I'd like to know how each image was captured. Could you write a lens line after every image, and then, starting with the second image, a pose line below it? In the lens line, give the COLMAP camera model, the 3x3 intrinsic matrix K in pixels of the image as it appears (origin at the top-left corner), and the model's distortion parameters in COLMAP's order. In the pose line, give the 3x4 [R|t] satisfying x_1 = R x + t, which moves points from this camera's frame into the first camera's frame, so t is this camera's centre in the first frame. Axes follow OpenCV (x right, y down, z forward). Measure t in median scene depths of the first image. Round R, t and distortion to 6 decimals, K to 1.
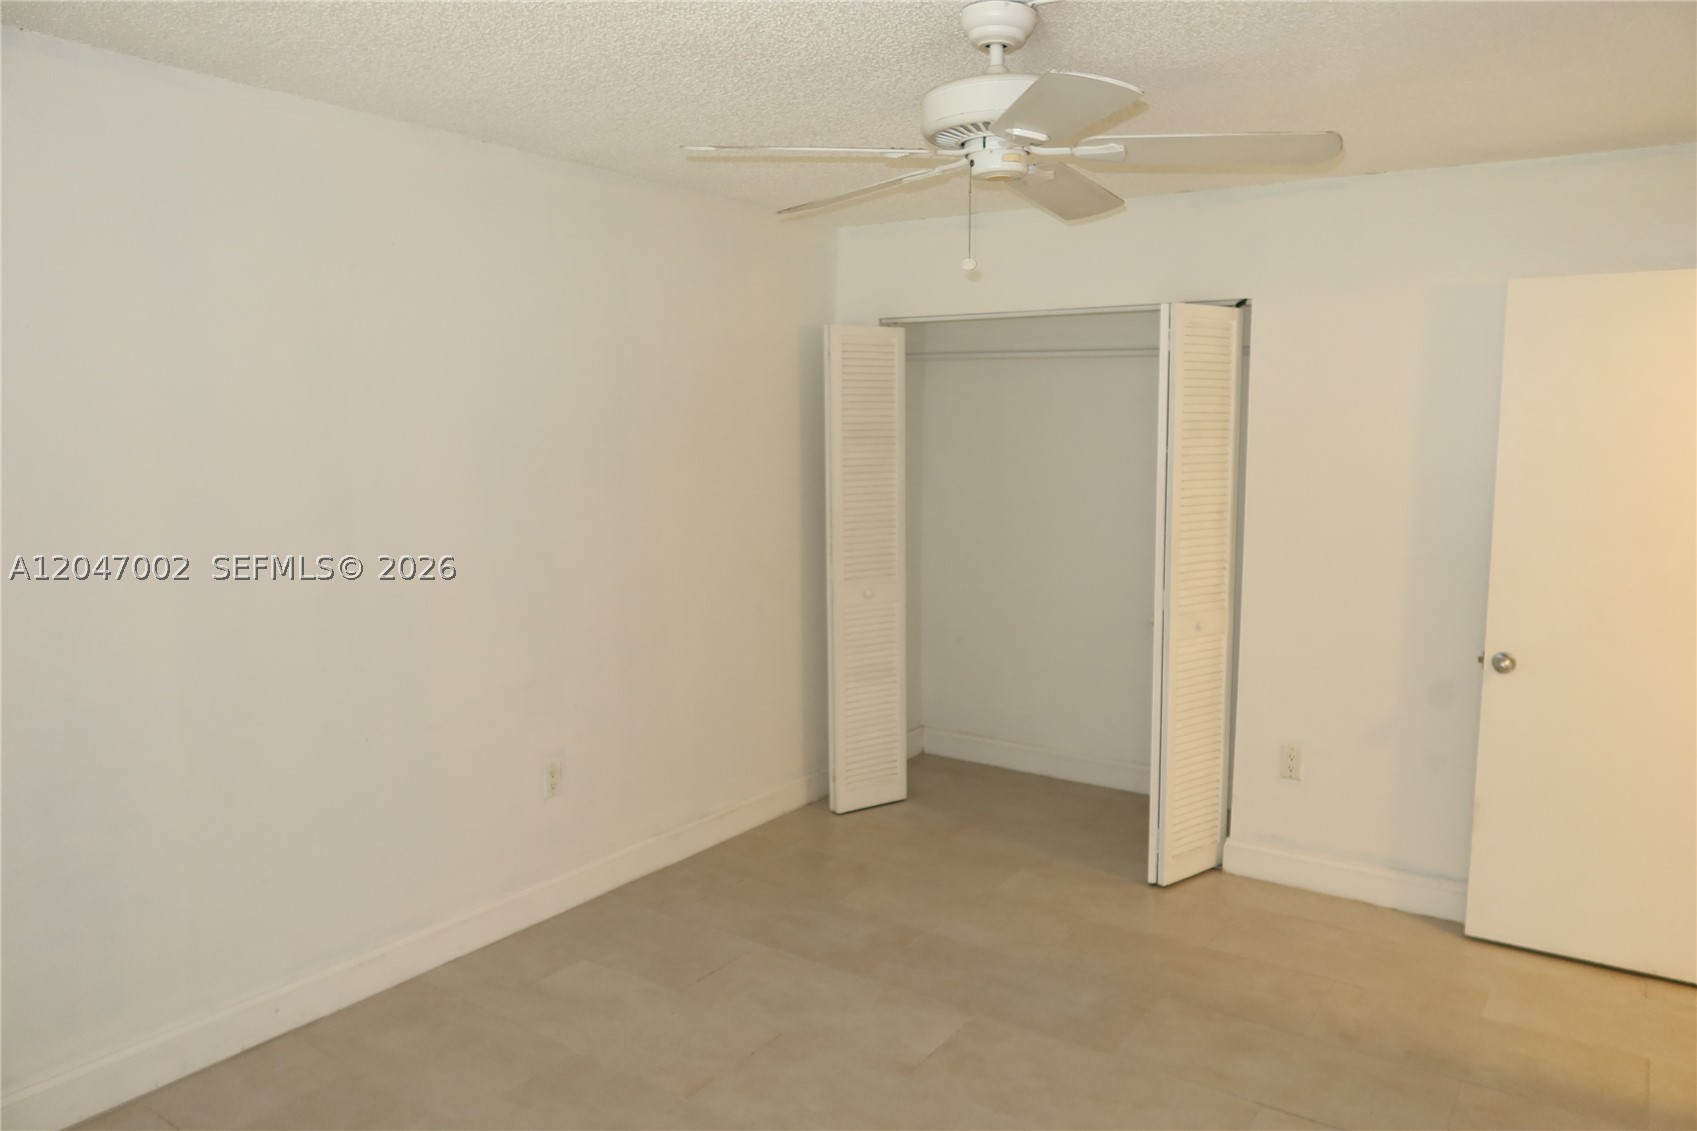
lens RADIAL K [[1166.3, 0, 850.1], [0, 1166.3, 558.7], [0, 0, 1]] dist [-0.028540, 0.009494]
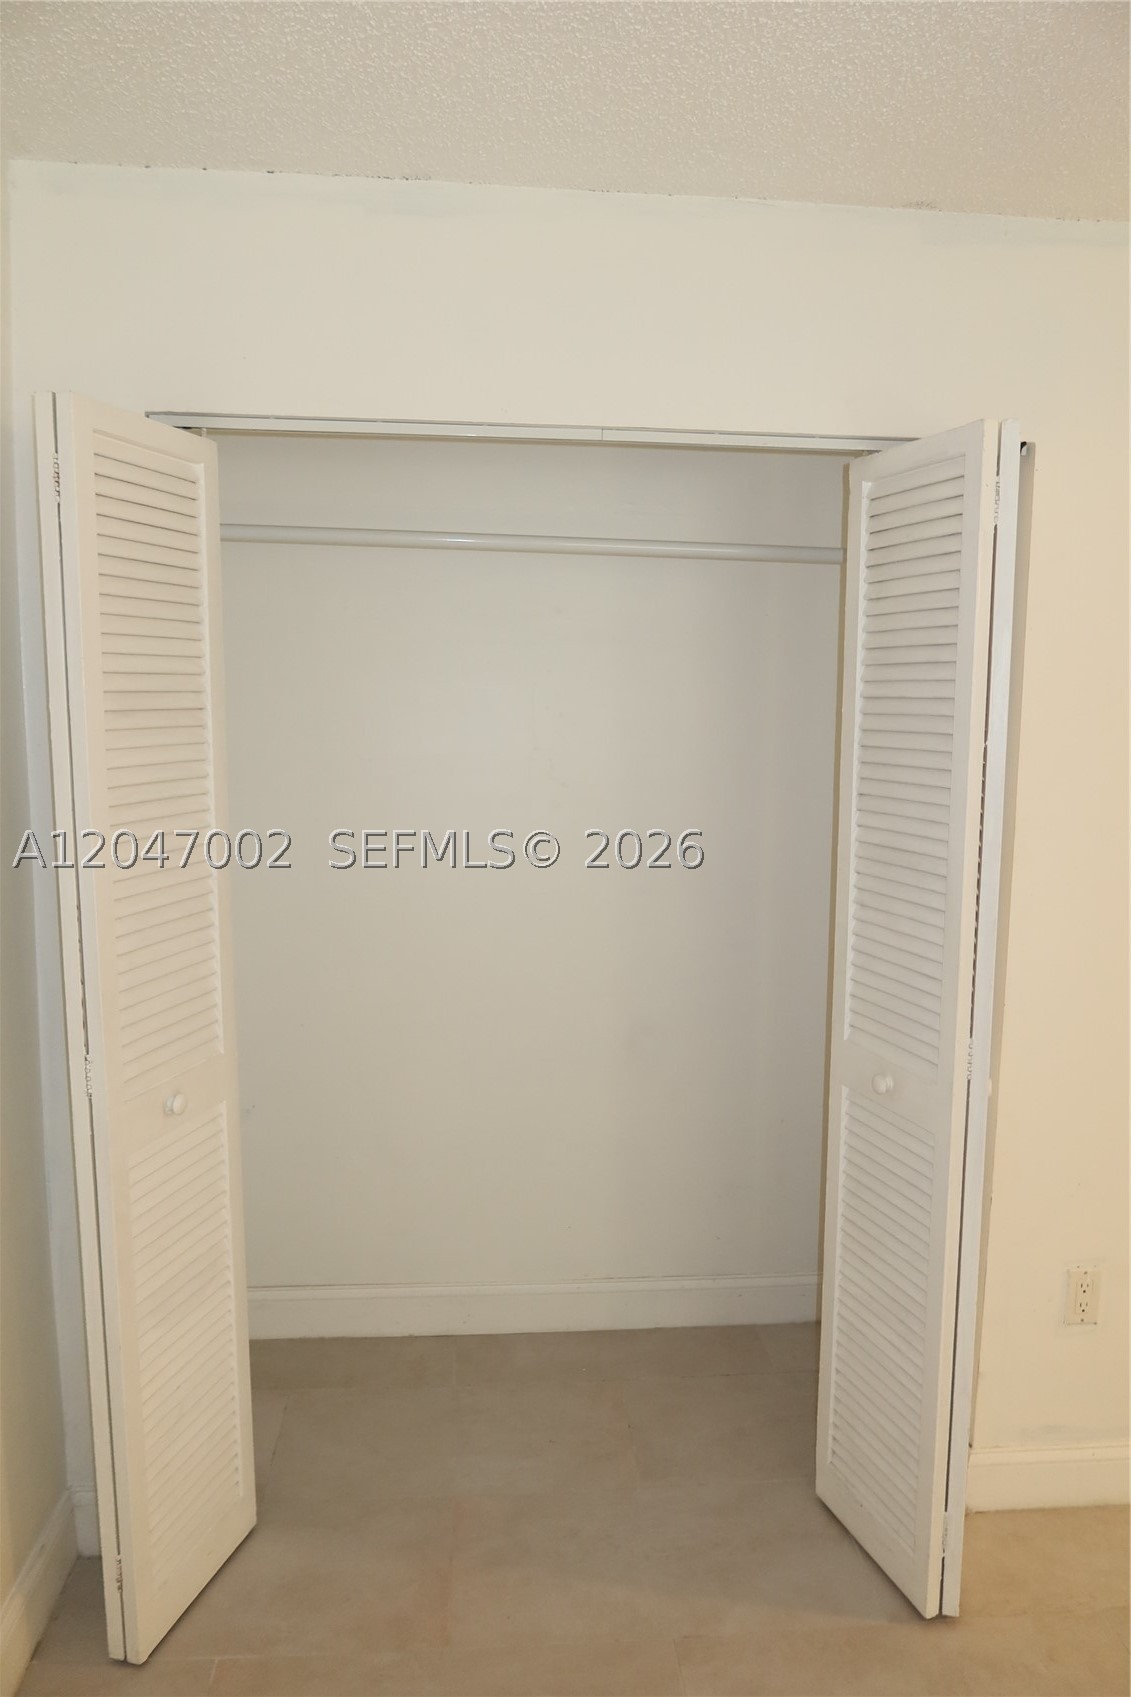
lens RADIAL K [[1166.3, 0, 567.7], [0, 1166.3, 846.9], [0, 0, 1]] dist [-0.028540, 0.009494]
pose [[0.775834, -0.072898, 0.626712, -0.123039], [0.060350, 0.997323, 0.041297, -0.066133], [-0.628045, 0.005783, 0.778156, 0.609066]]
